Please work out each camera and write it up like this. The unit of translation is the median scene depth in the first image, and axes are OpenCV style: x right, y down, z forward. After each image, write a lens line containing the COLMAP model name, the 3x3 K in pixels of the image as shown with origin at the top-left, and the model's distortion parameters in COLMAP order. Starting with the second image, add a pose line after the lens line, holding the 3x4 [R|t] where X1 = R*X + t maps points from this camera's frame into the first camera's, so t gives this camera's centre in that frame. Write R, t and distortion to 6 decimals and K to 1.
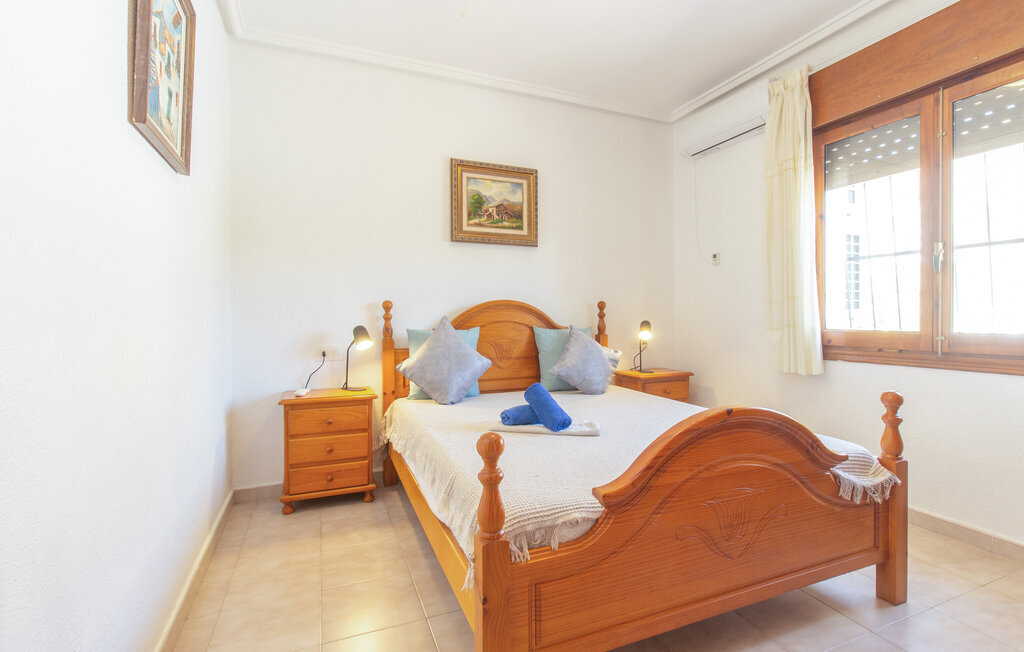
lens RADIAL K [[477.1, 0, 514.6], [0, 477.1, 318.7], [0, 0, 1]] dist [0.005760, 0.001087]
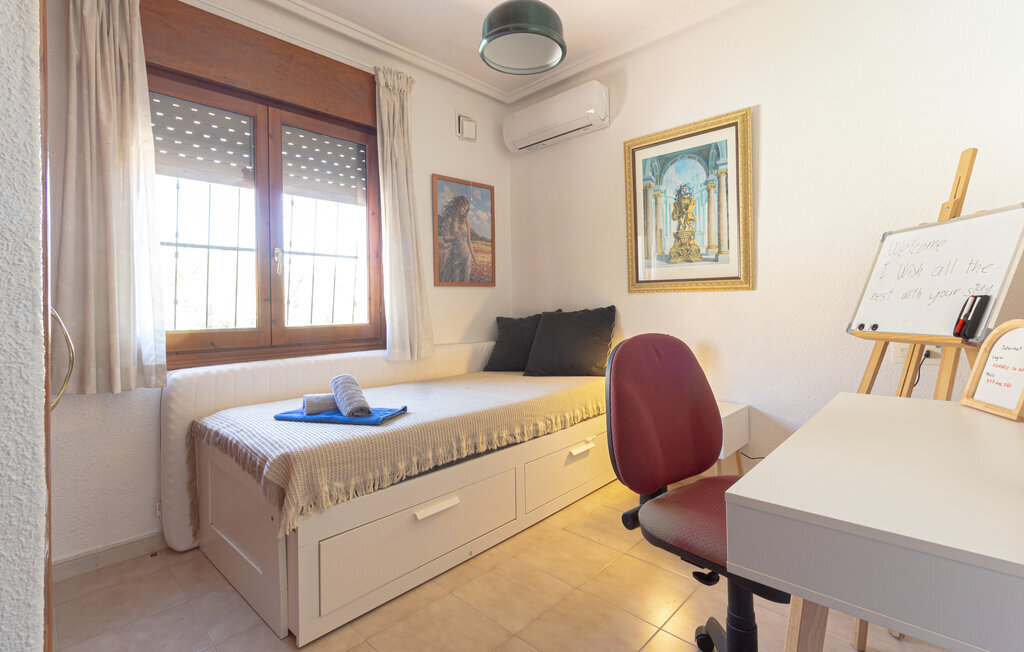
lens RADIAL K [[477.1, 0, 514.1], [0, 477.1, 326.4], [0, 0, 1]] dist [0.005760, 0.001087]
pose [[-0.413351, -0.039217, 0.909727, -0.333836], [0.024743, 0.998219, 0.054274, -0.018162], [-0.910236, 0.044943, -0.411644, 0.924075]]
